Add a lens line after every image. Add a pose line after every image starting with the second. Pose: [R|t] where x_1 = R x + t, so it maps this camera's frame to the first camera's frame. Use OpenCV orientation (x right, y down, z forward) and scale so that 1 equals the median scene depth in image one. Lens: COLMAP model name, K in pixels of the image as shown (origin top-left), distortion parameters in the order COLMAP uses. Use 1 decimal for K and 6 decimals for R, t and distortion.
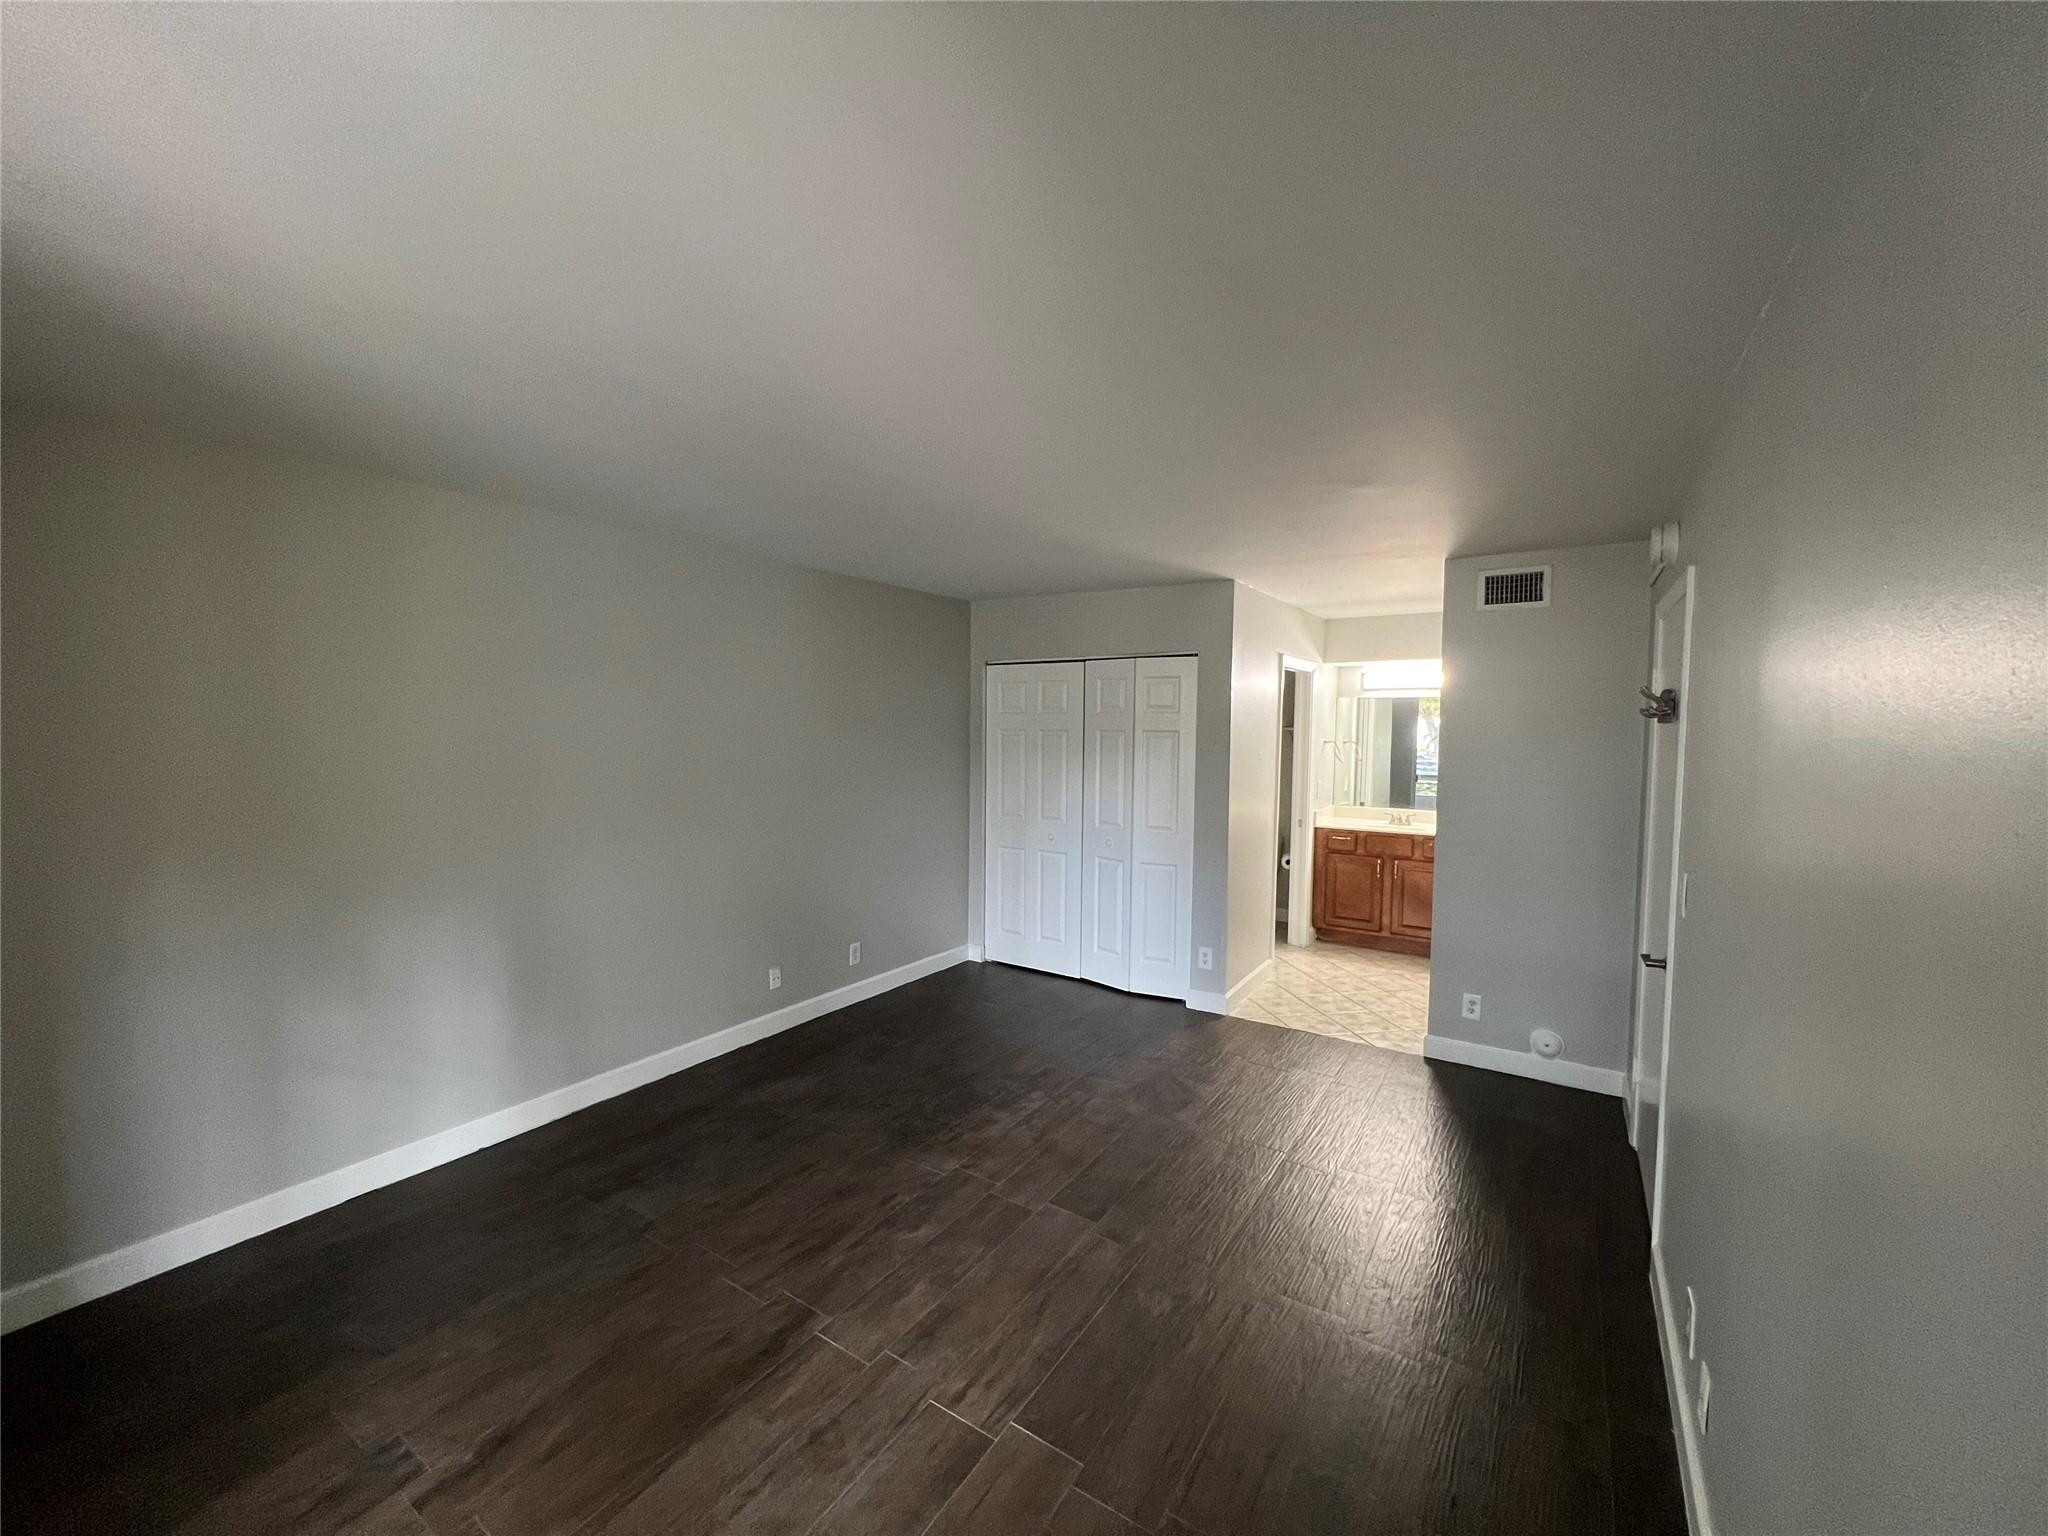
lens RADIAL K [[818.4, 0, 1021.6], [0, 818.4, 768.5], [0, 0, 1]] dist [-0.002876, -0.000014]
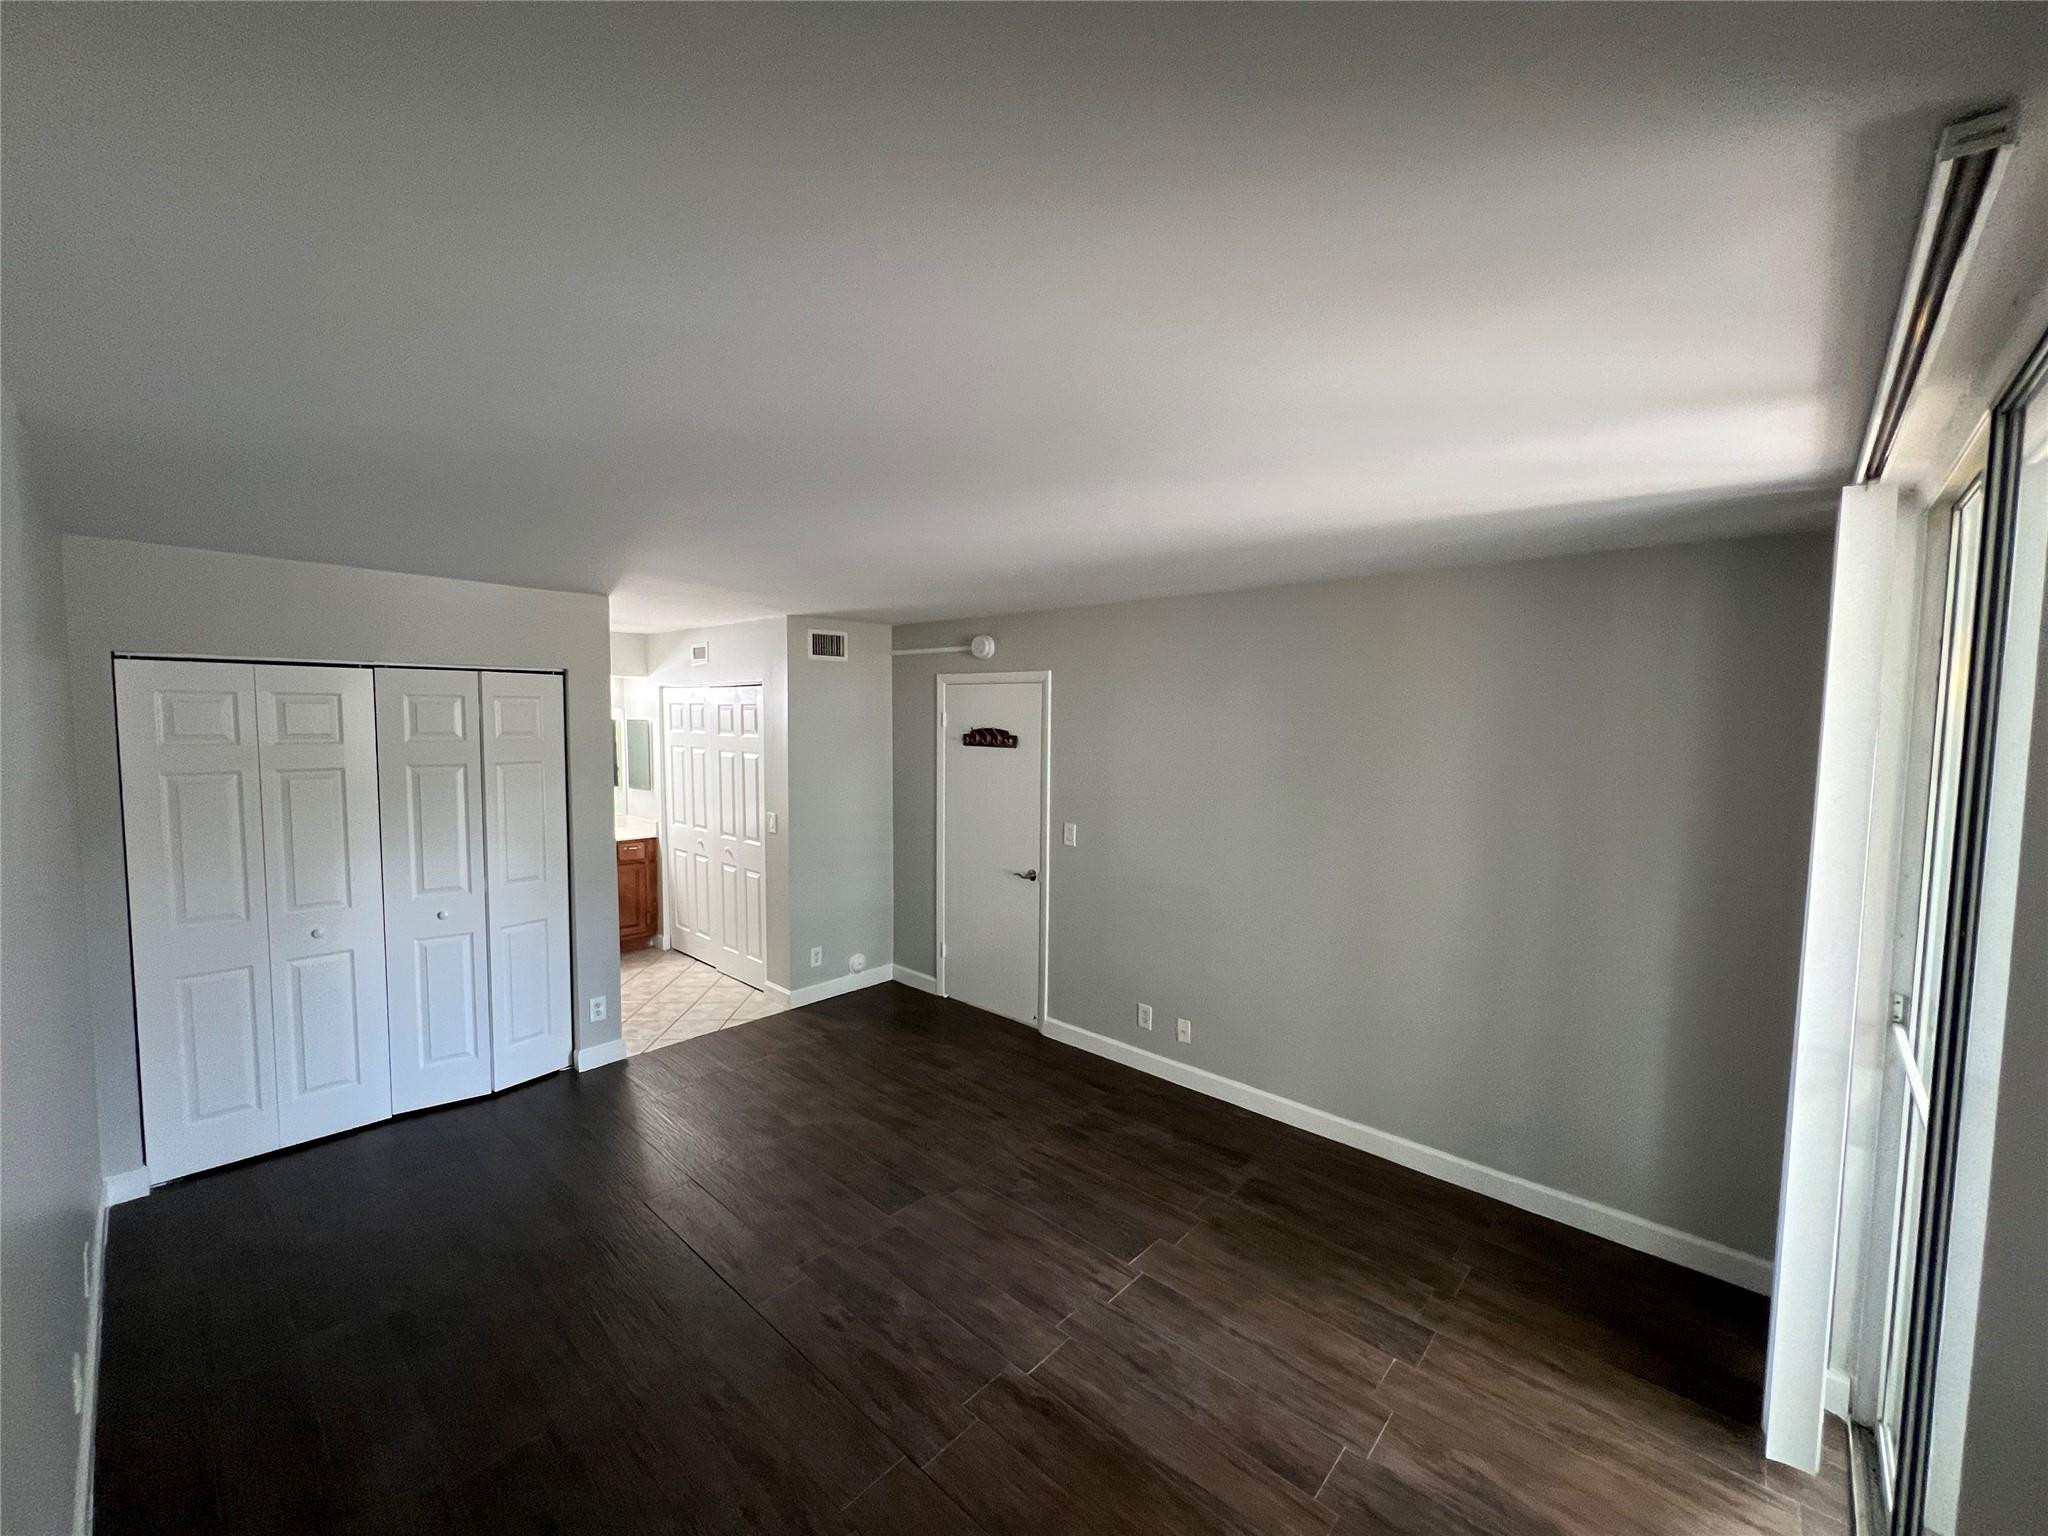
lens RADIAL K [[818.4, 0, 1021.6], [0, 818.4, 768.5], [0, 0, 1]] dist [-0.002876, -0.000014]
pose [[0.155171, -0.074356, 0.985085, -0.954278], [0.044662, 0.996672, 0.068196, -0.125590], [-0.986878, 0.033414, 0.157975, 0.629219]]
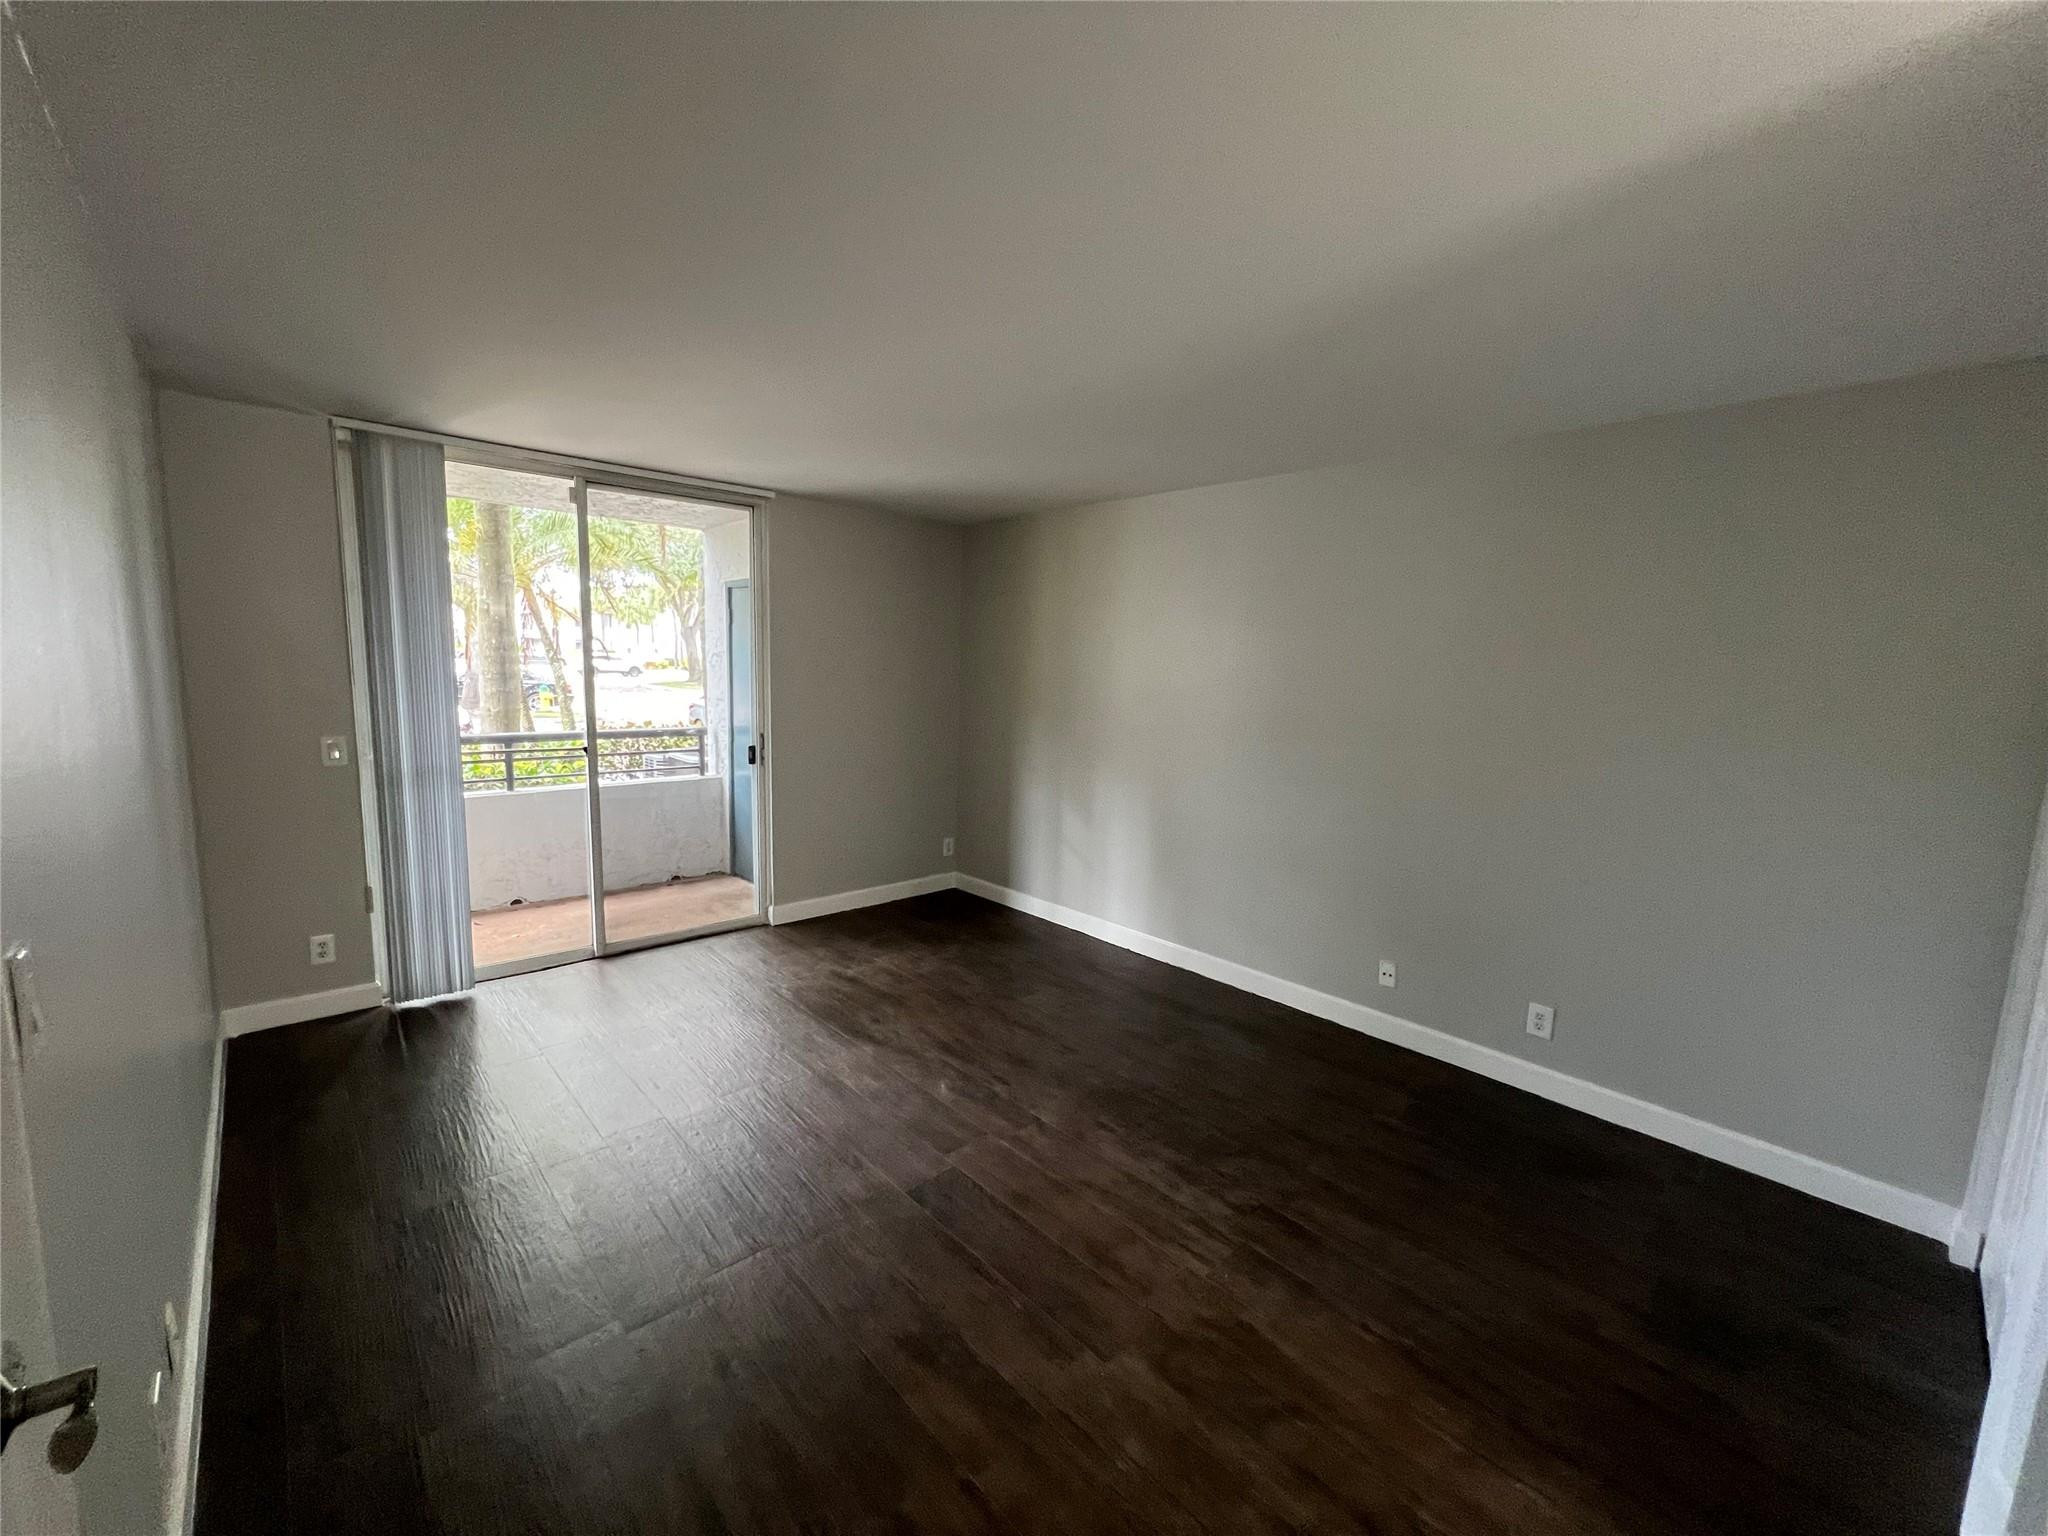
lens RADIAL K [[818.4, 0, 1021.6], [0, 818.4, 768.5], [0, 0, 1]] dist [-0.002876, -0.000014]
pose [[-0.245248, 0.108440, -0.963376, 0.847991], [-0.079700, 0.988105, 0.131513, -0.040320], [0.966179, 0.109035, -0.233688, 1.230556]]
